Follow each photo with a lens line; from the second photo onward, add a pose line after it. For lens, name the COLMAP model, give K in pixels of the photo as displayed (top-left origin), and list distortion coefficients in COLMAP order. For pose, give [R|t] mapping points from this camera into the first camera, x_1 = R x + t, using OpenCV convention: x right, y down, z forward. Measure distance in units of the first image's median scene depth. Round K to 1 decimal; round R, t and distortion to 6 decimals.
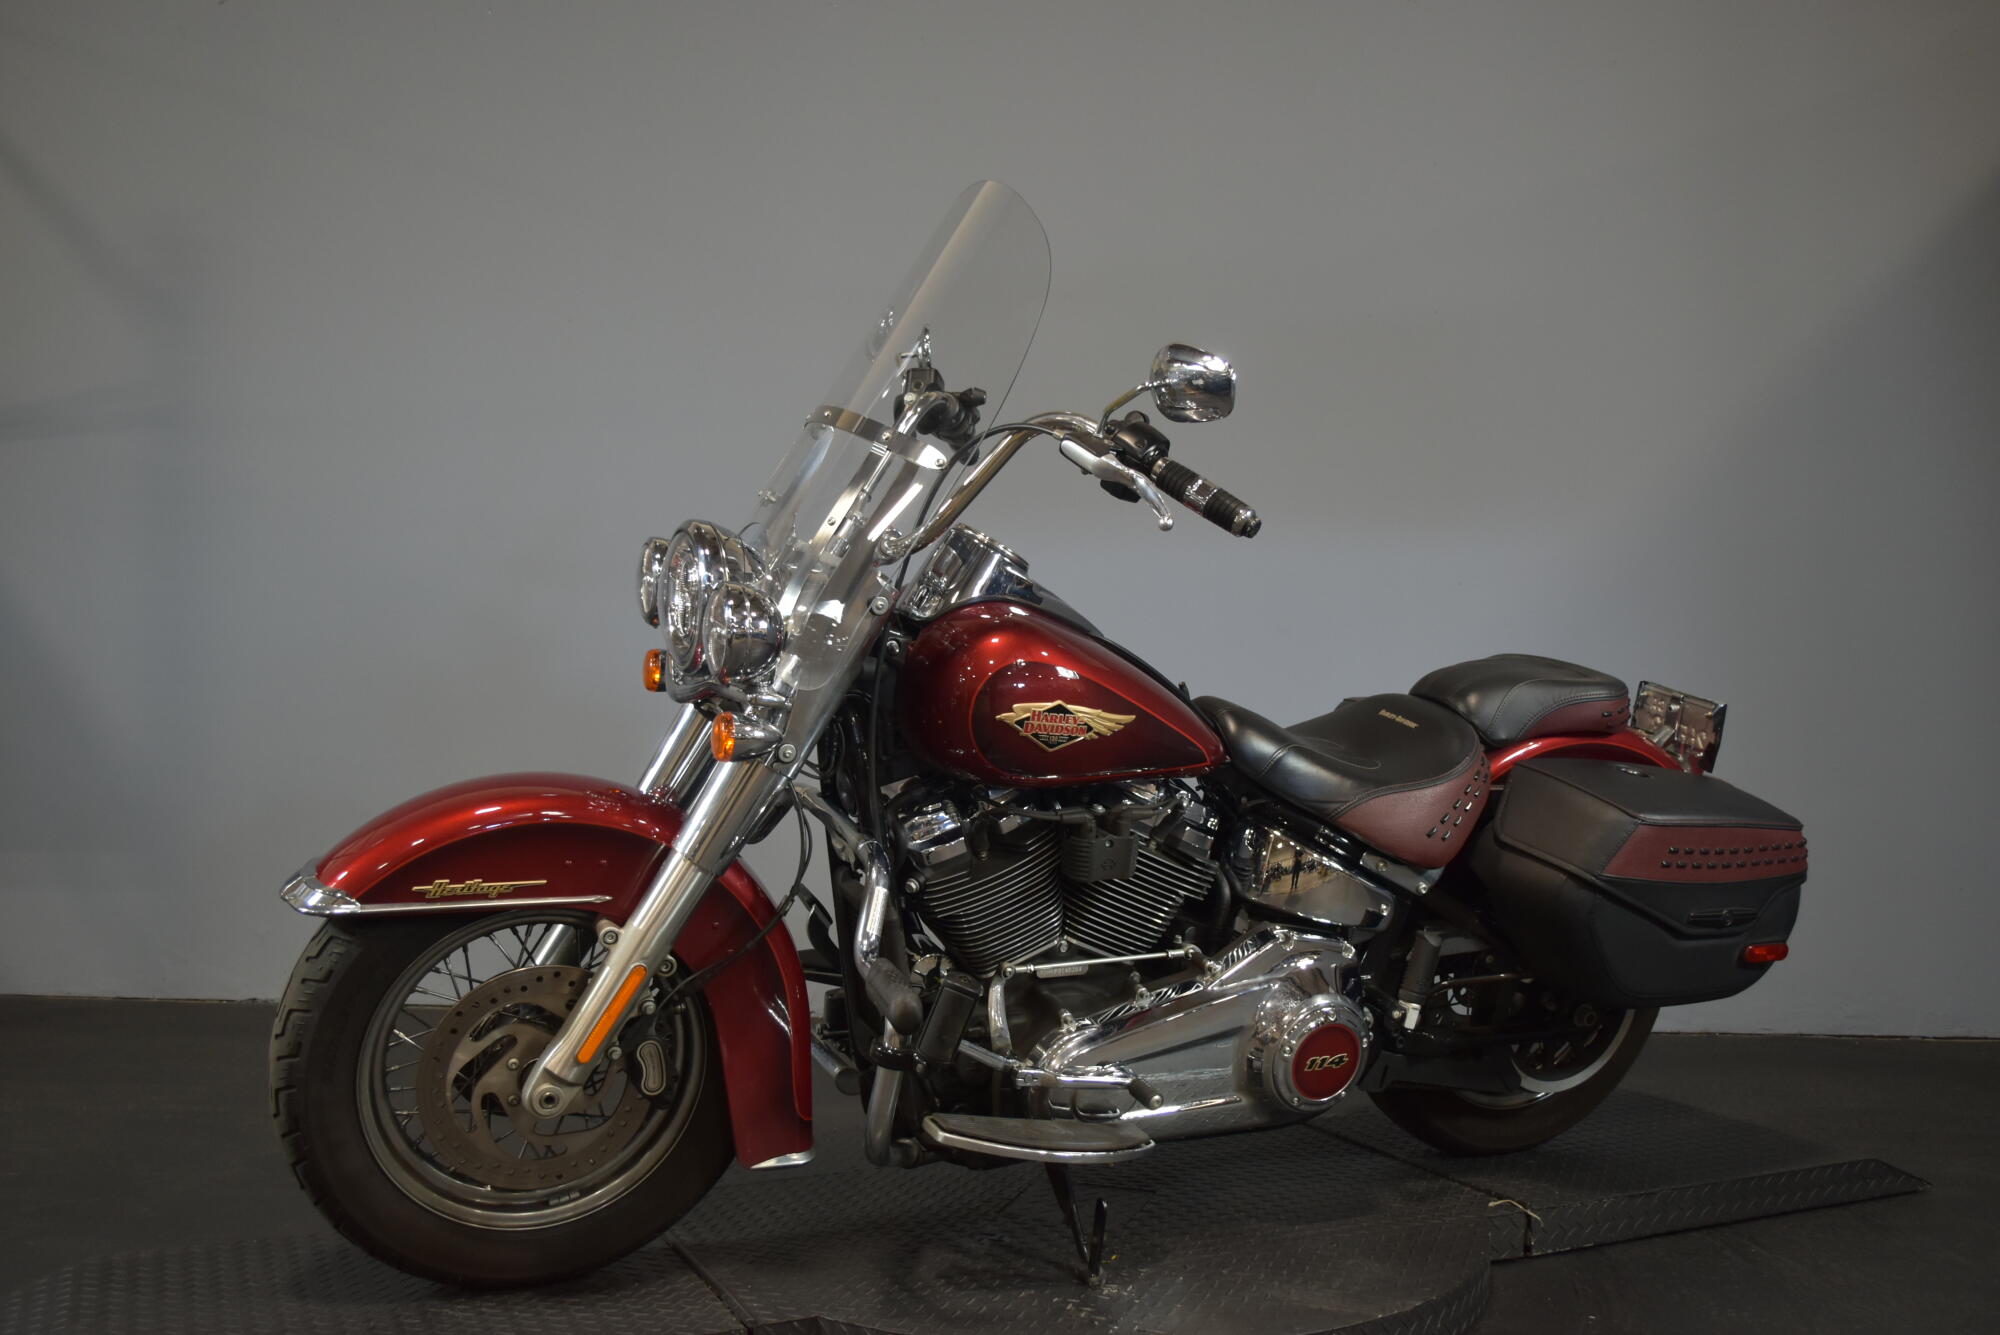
lens RADIAL K [[1896.1, 0, 1033.9], [0, 1896.1, 679.4], [0, 0, 1]] dist [-0.025960, 0.000000]
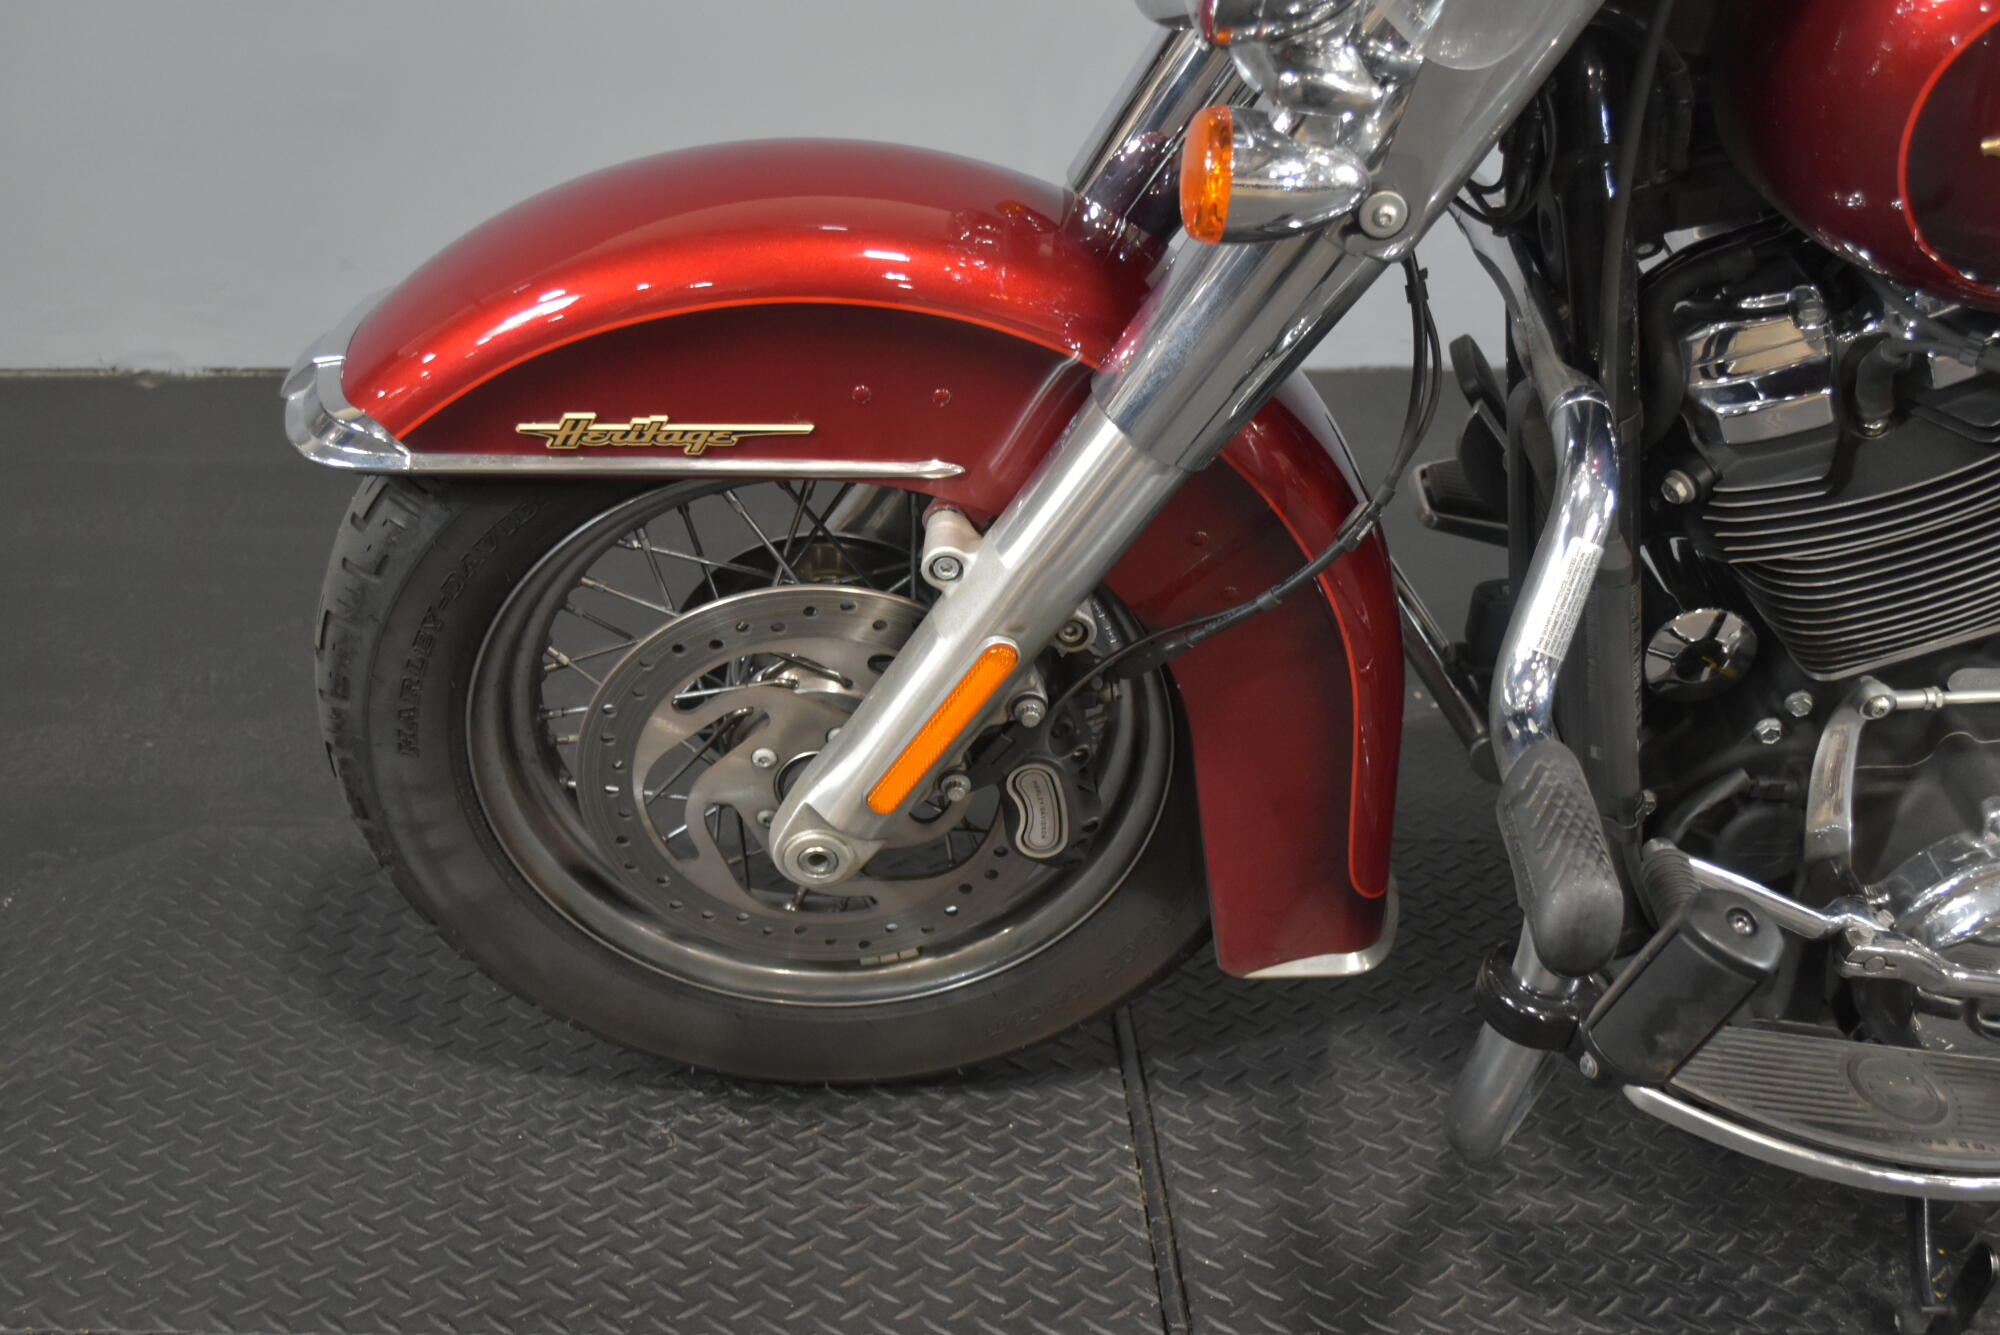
lens RADIAL K [[2224.0, 0, 999.6], [0, 2224.0, 678.0], [0, 0, 1]] dist [-0.028445, 0.000000]
pose [[0.921689, 0.192628, -0.336724, -0.029323], [-0.036127, 0.906855, 0.419892, -0.053359], [0.386243, -0.374845, 0.842798, 0.511318]]
